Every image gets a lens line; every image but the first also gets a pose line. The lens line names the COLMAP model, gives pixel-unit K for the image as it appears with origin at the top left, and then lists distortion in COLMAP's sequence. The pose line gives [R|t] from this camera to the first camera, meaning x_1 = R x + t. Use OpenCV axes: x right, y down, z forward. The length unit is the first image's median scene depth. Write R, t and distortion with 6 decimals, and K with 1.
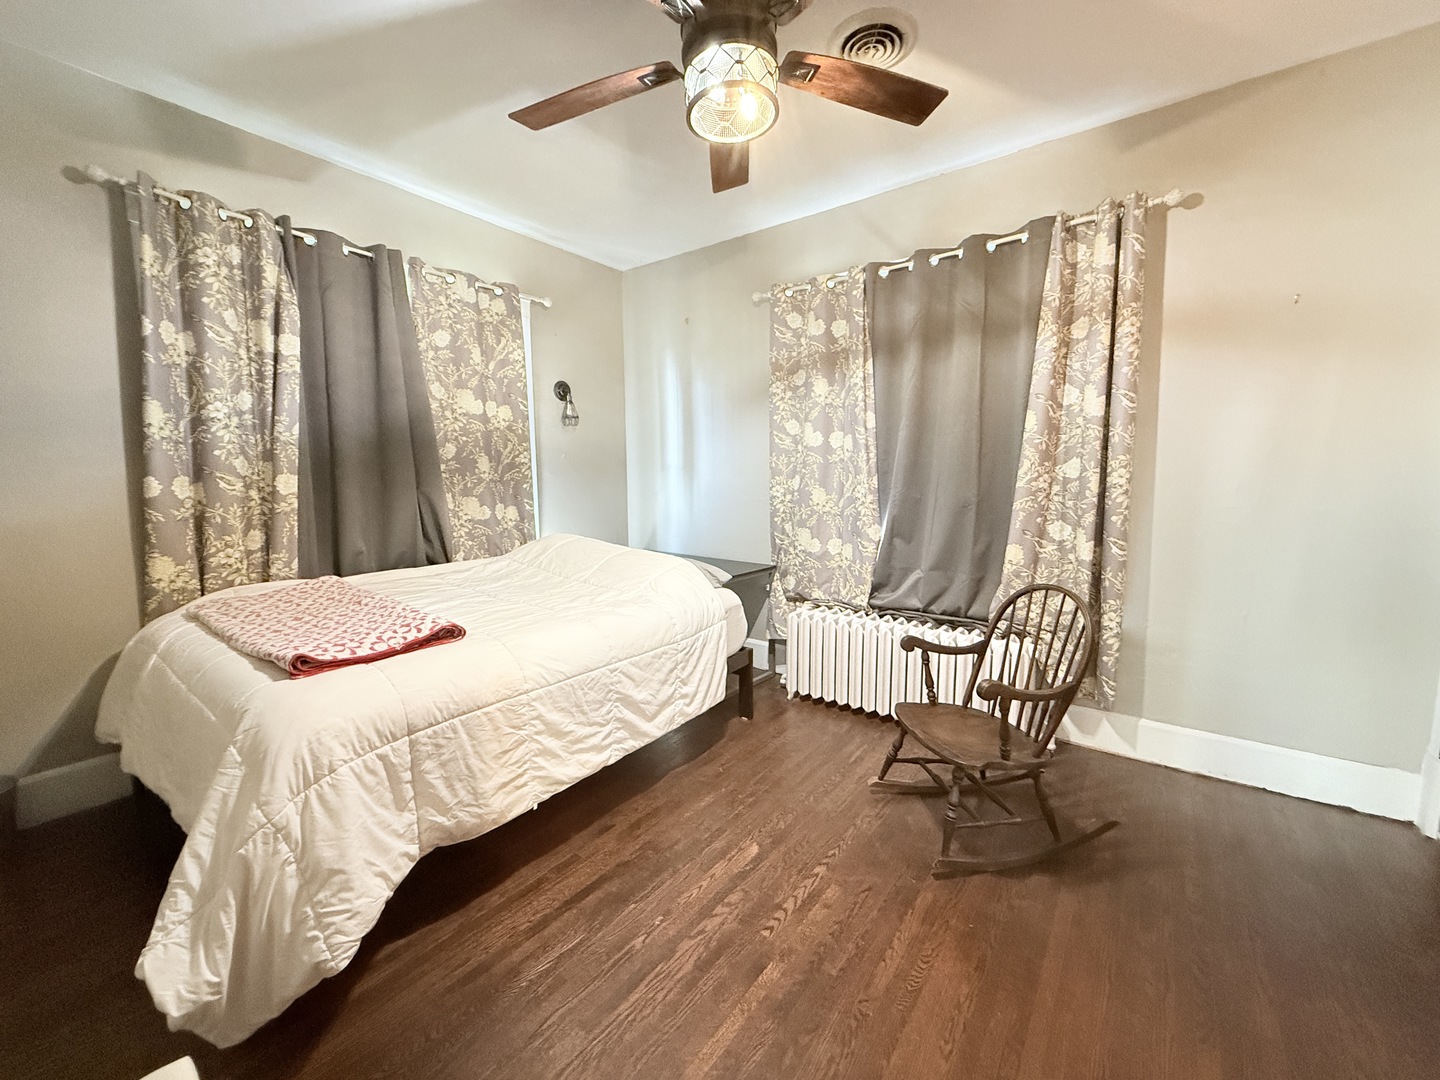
lens RADIAL K [[576.0, 0, 720.2], [0, 576.0, 537.9], [0, 0, 1]] dist [0.000368, -0.000121]
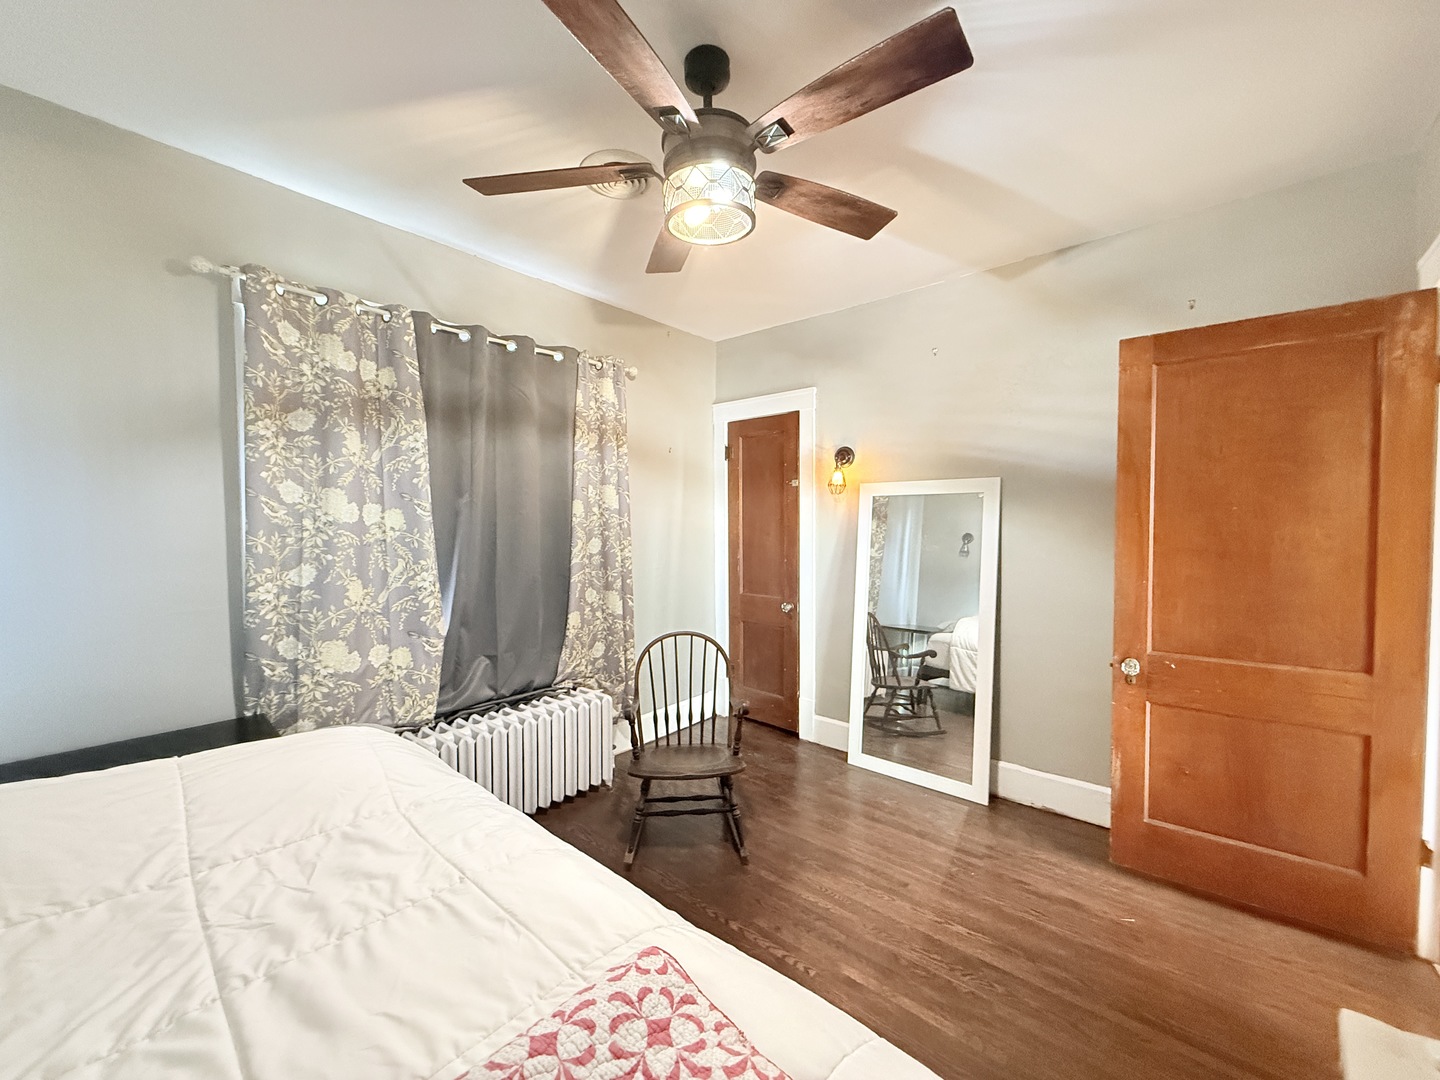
lens RADIAL K [[576.0, 0, 720.6], [0, 576.0, 535.6], [0, 0, 1]] dist [0.000368, -0.000121]
pose [[0.063788, -0.016876, 0.997821, -0.525493], [0.112380, 0.993619, 0.009621, -0.099799], [-0.991616, 0.111522, 0.065277, 0.506015]]
